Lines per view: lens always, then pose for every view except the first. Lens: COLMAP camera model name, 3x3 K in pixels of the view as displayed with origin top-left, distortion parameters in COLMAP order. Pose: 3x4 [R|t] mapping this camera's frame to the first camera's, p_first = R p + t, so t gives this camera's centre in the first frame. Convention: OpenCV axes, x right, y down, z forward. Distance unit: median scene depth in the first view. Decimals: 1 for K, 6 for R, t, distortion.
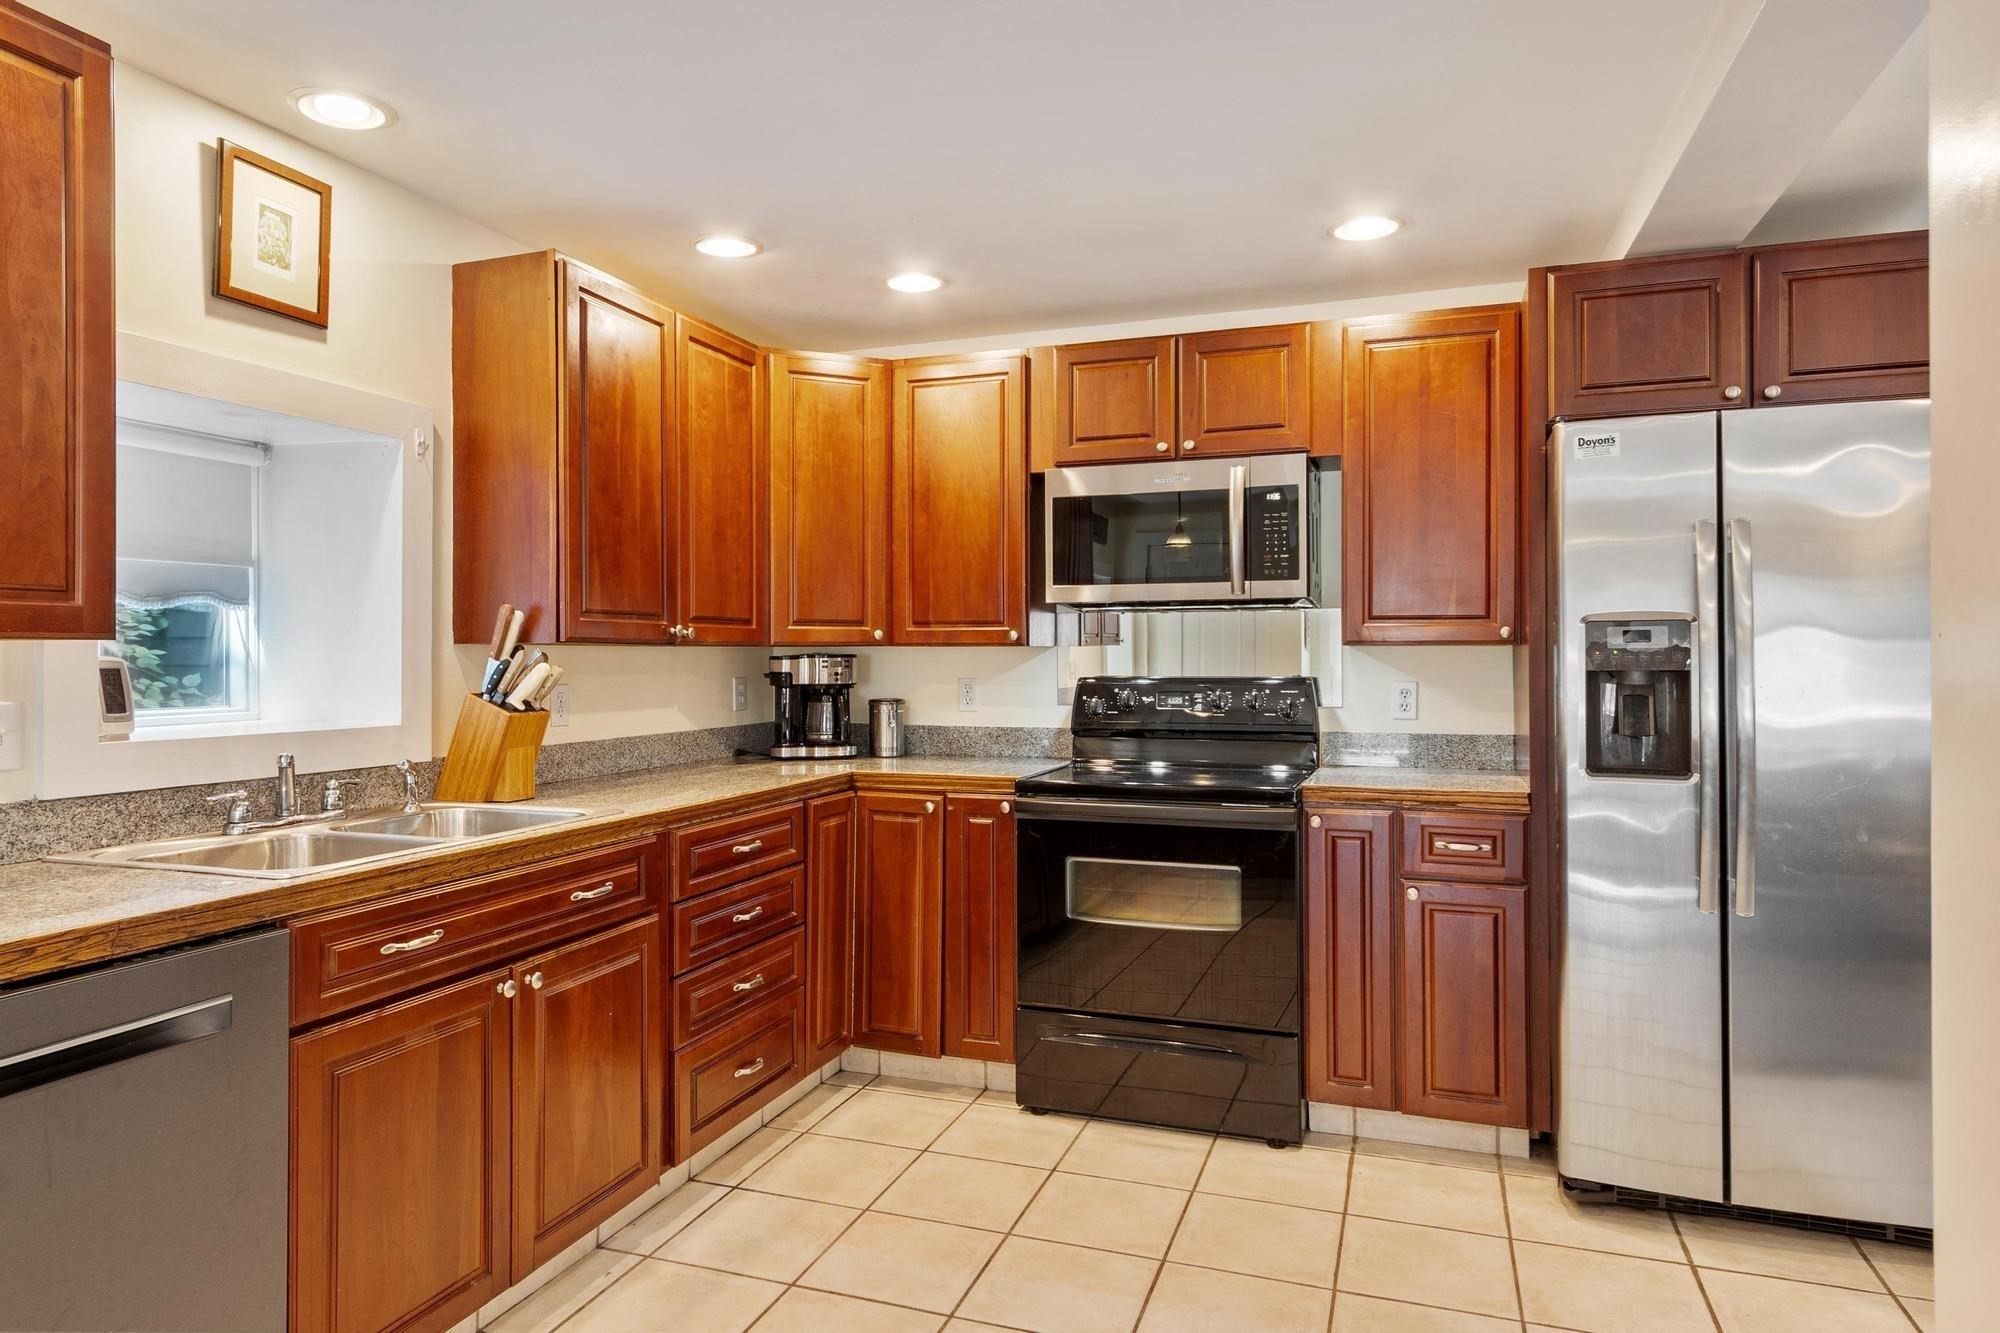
lens RADIAL K [[1202.5, 0, 1003.3], [0, 1202.5, 652.0], [0, 0, 1]] dist [0.006104, -0.001512]
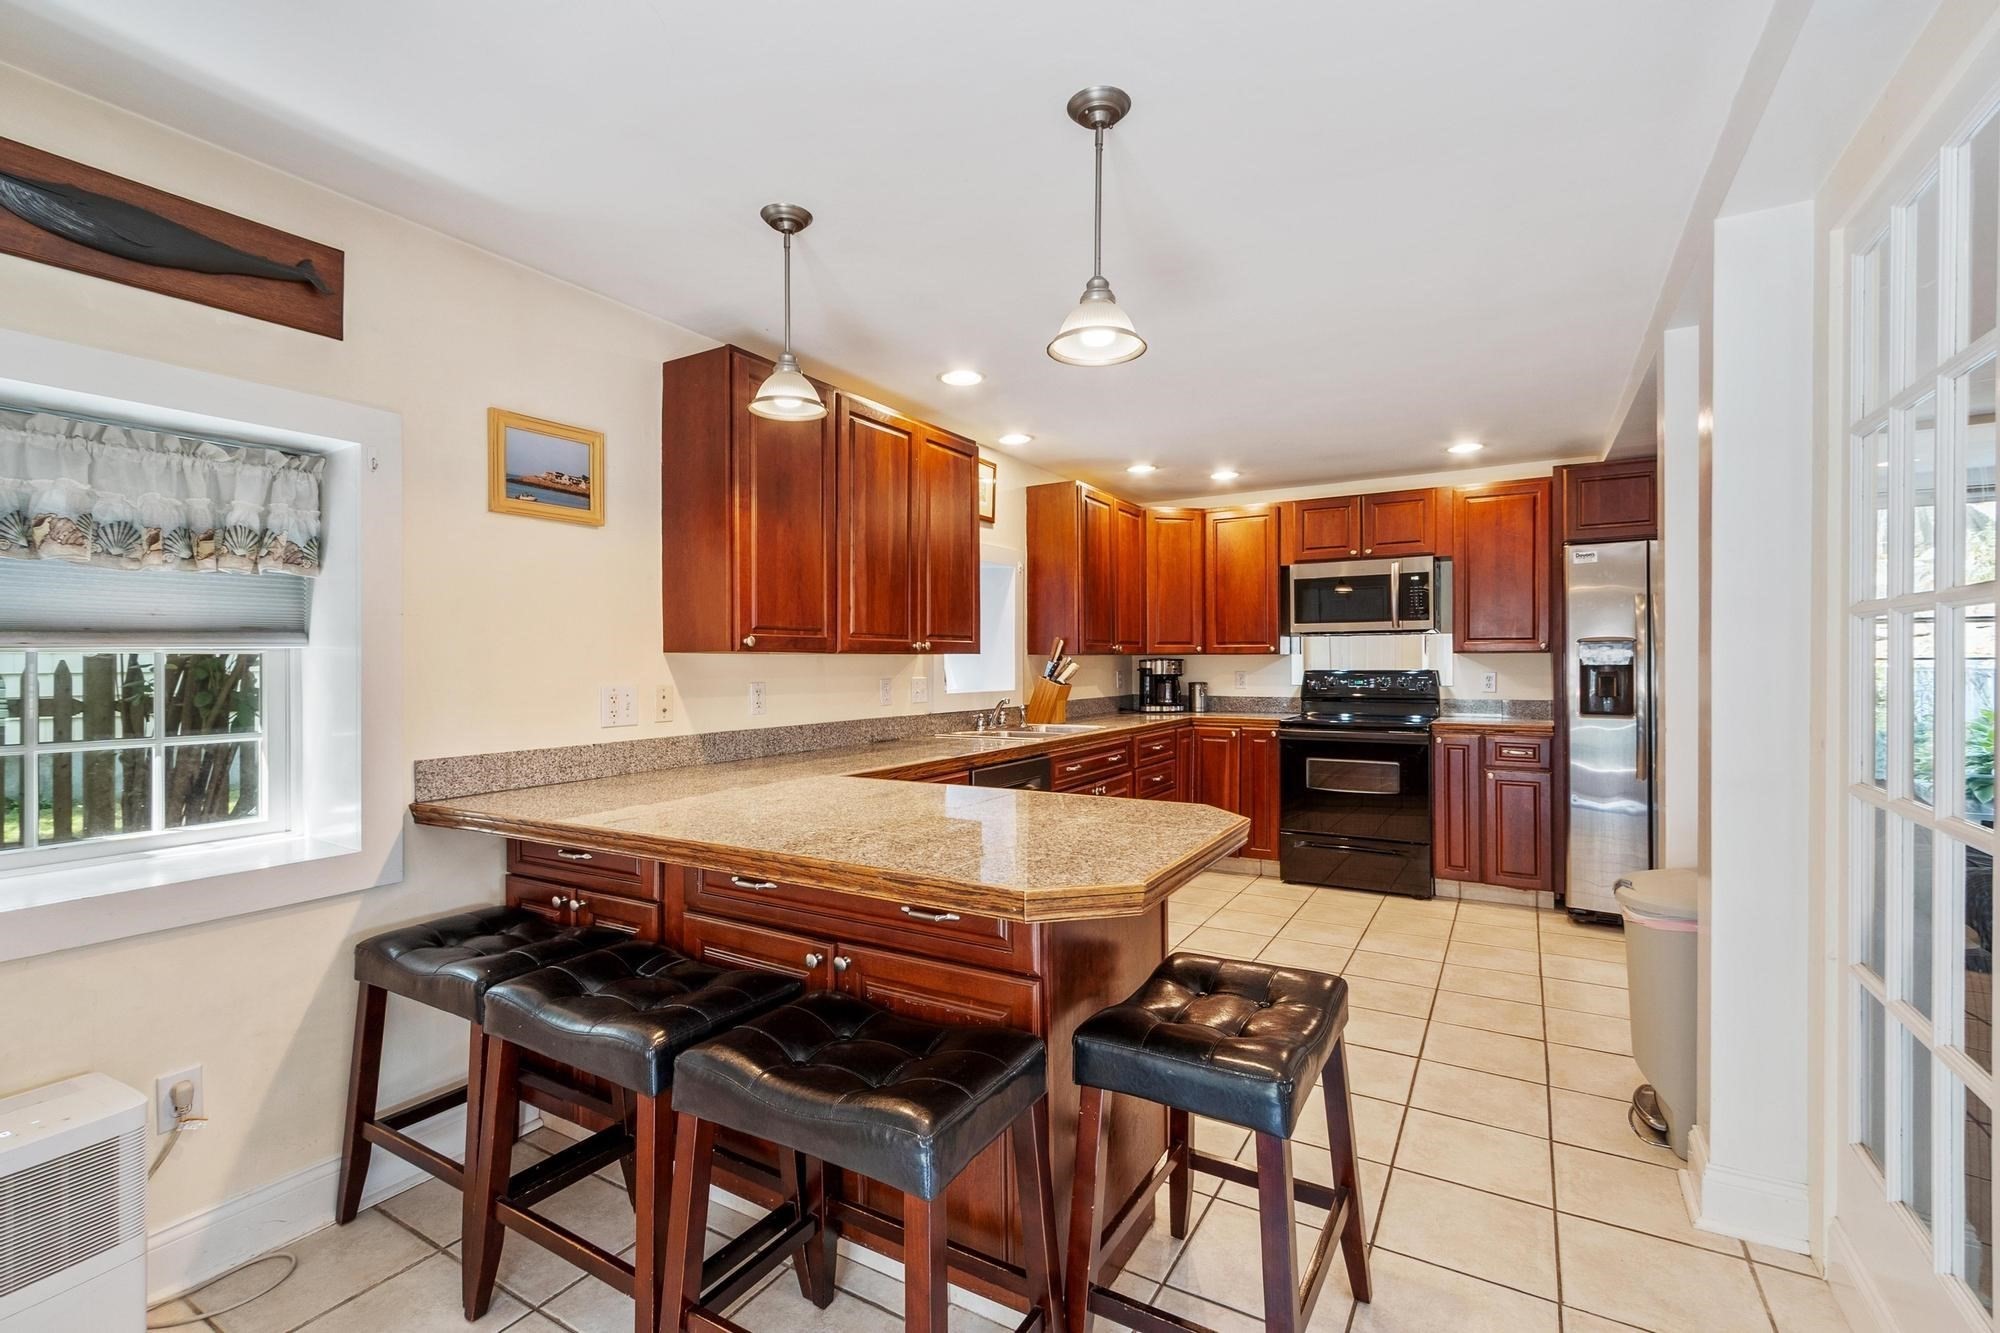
lens RADIAL K [[887.1, 0, 998.3], [0, 887.1, 664.2], [0, 0, 1]] dist [0.001639, 0.000068]
pose [[0.980372, -0.002841, -0.197135, -0.159370], [0.004158, 0.999972, 0.006267, 0.000044], [0.197112, -0.006963, 0.980356, -0.562704]]
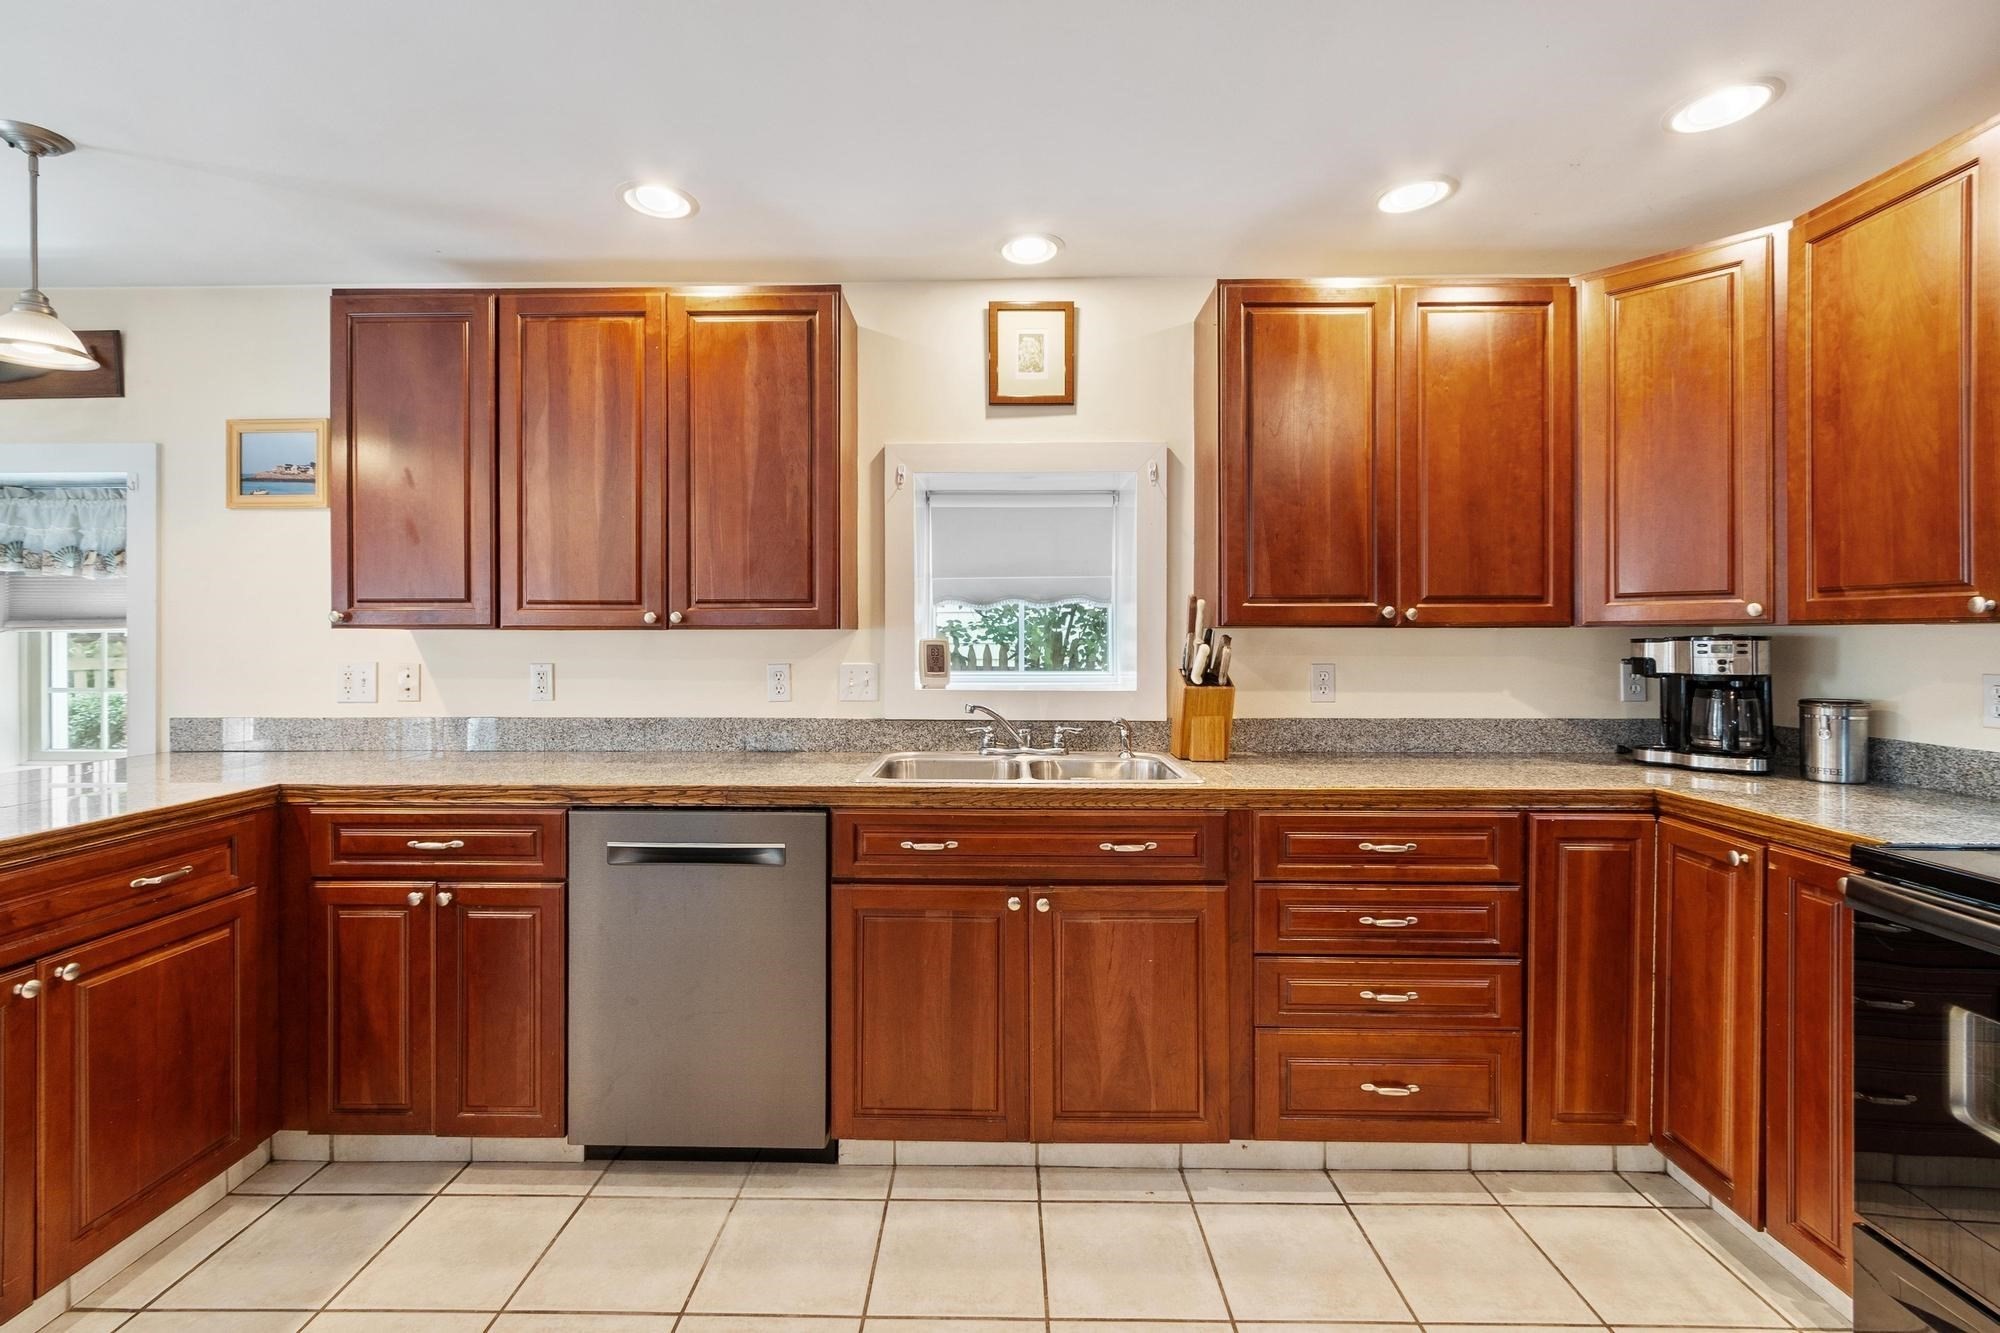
lens RADIAL K [[887.1, 0, 975.9], [0, 887.1, 639.9], [0, 0, 1]] dist [0.001639, 0.000068]
pose [[0.309660, 0.003706, -0.950840, 0.297119], [0.002872, 0.999984, 0.004832, 0.000187], [0.950843, -0.004227, 0.309644, 0.441522]]
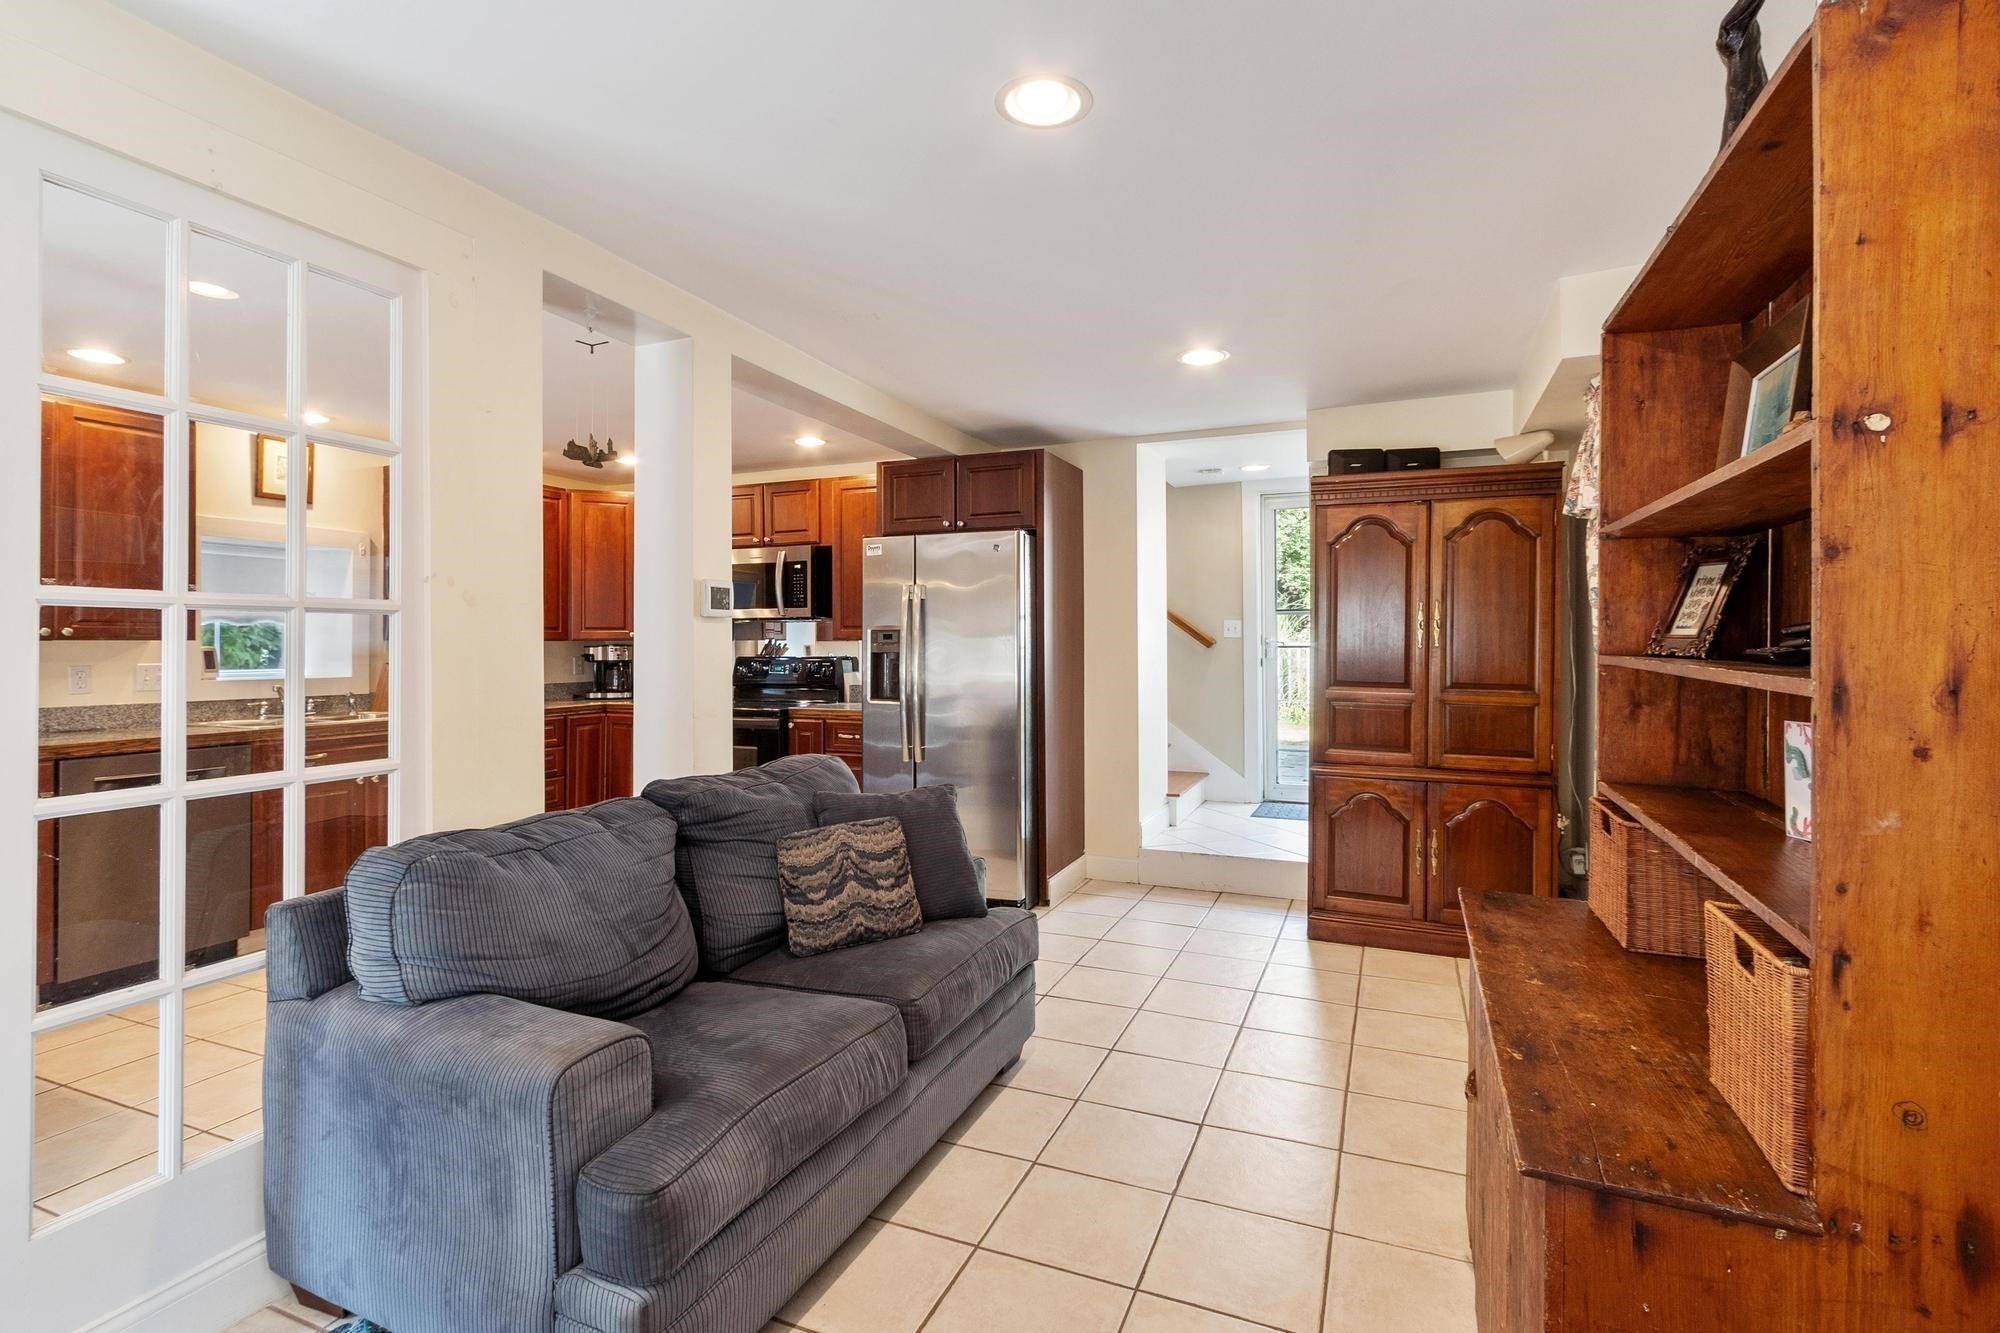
lens RADIAL K [[953.5, 0, 1011.4], [0, 953.5, 637.7], [0, 0, 1]] dist [0.001082, 0.000135]
pose [[0.998899, -0.002033, -0.046869, 0.663571], [0.001839, 0.999990, -0.004185, -0.002074], [0.046877, 0.004094, 0.998892, -0.585540]]
